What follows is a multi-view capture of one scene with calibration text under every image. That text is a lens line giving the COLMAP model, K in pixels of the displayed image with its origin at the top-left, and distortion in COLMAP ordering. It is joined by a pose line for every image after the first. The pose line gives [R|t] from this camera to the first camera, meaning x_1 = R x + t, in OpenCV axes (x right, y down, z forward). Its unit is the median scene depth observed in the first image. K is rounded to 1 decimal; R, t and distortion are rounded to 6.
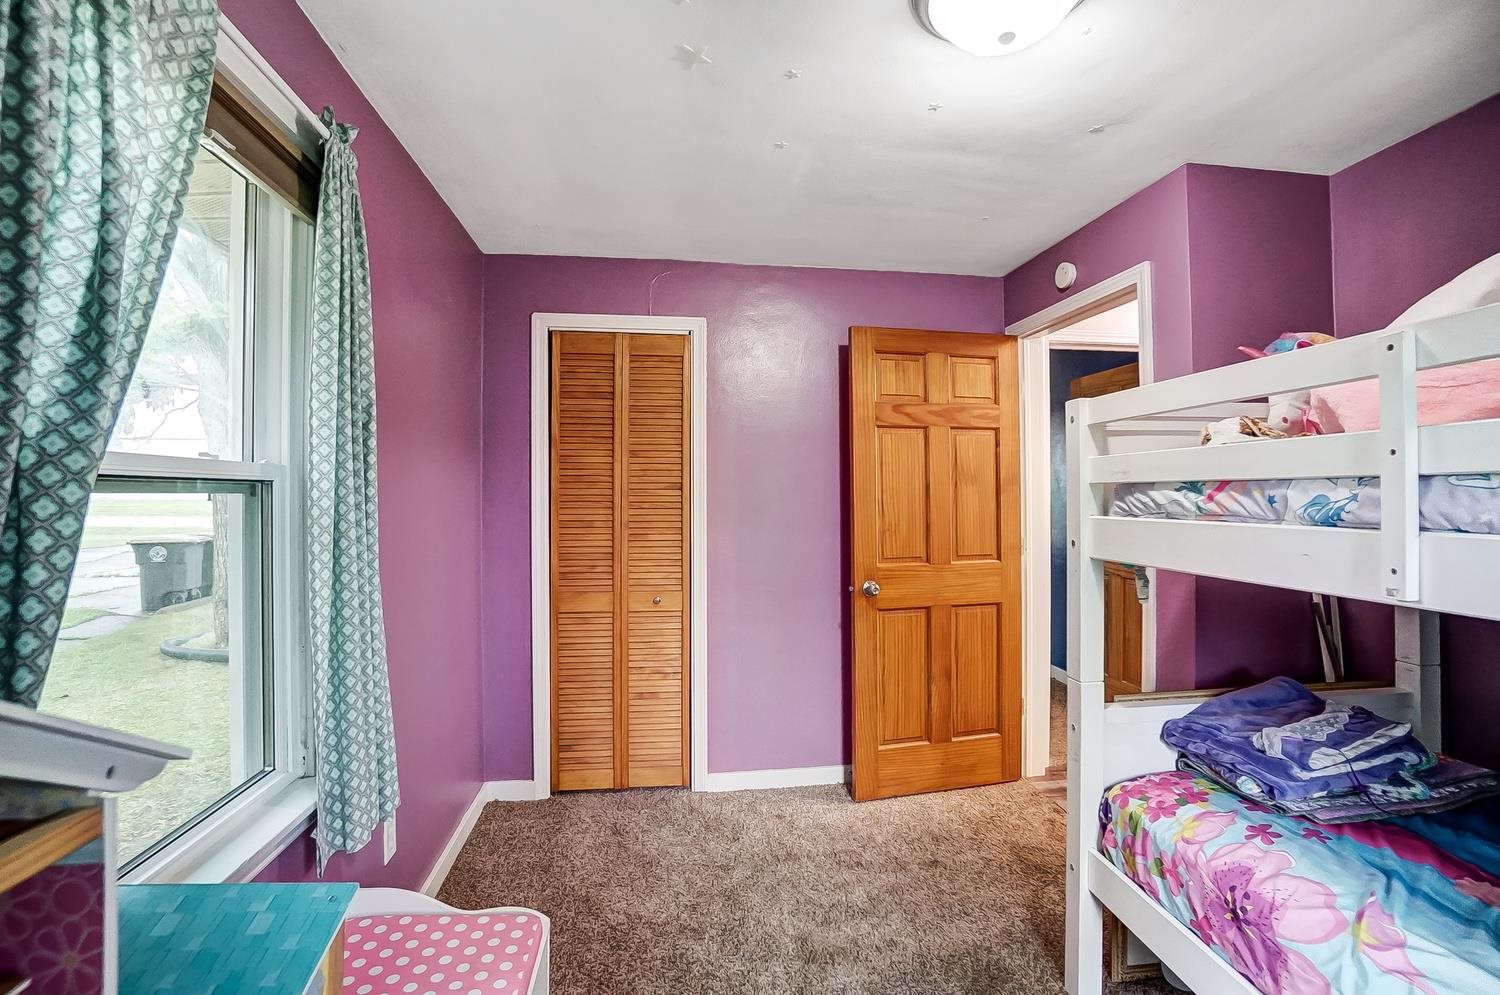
lens RADIAL K [[672.5, 0, 739.4], [0, 672.5, 495.5], [0, 0, 1]] dist [-0.063623, 0.024503]
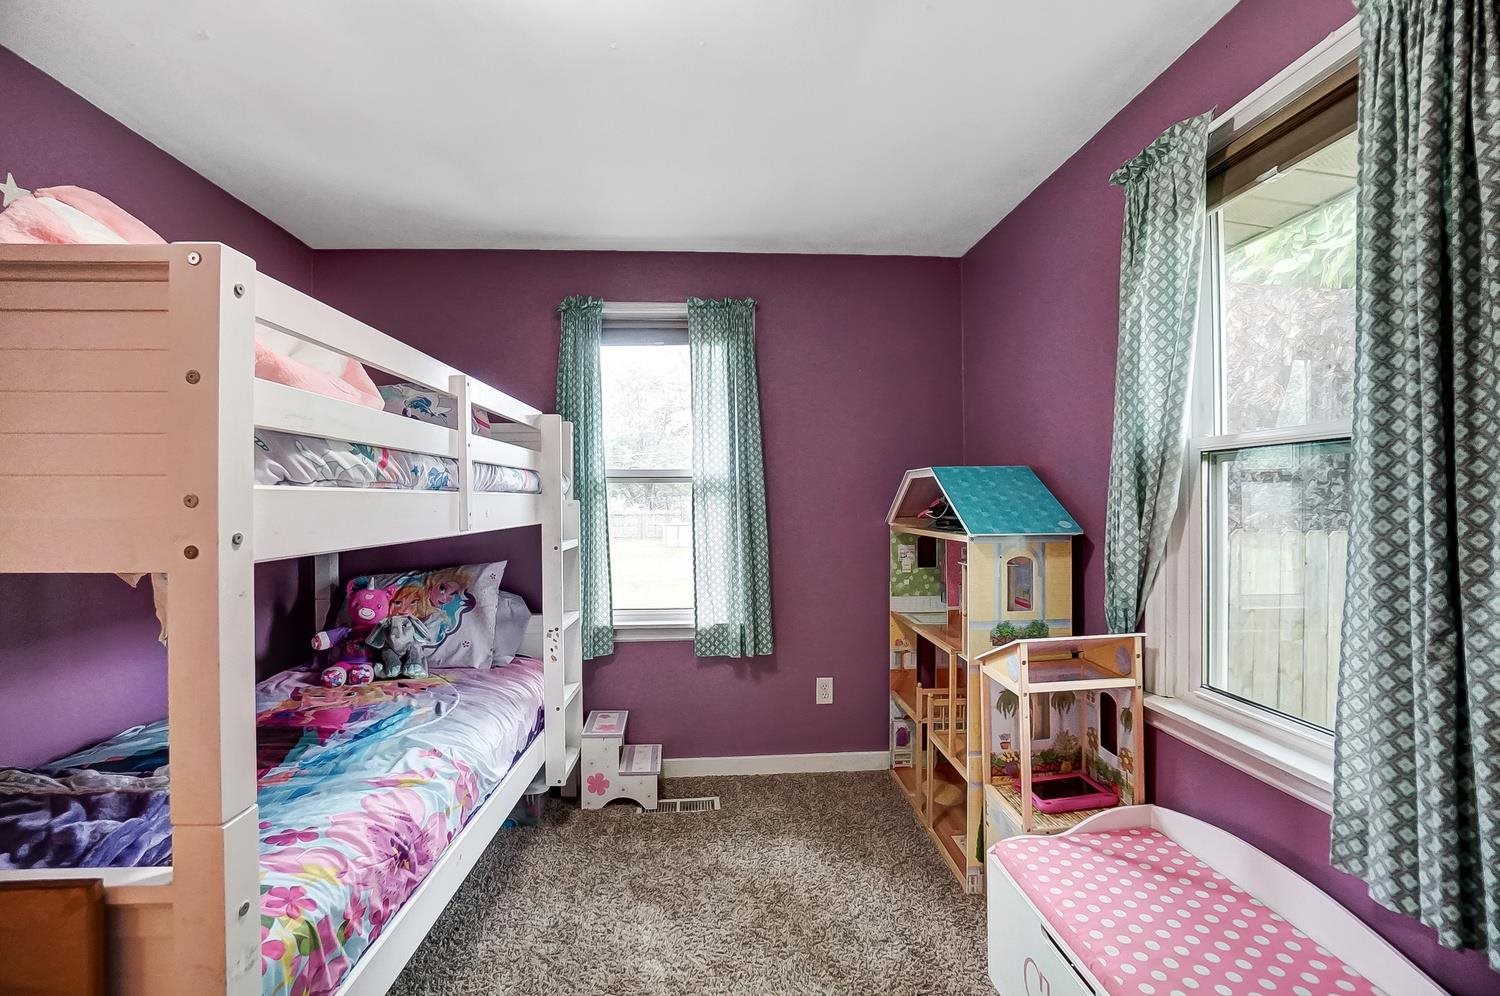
lens RADIAL K [[672.5, 0, 739.4], [0, 672.5, 496.0], [0, 0, 1]] dist [-0.063623, 0.024503]
pose [[-0.998074, 0.005696, 0.061771, 0.130950], [0.005357, 0.999970, -0.005655, 0.055580], [-0.061801, -0.005314, -0.998074, 1.849738]]
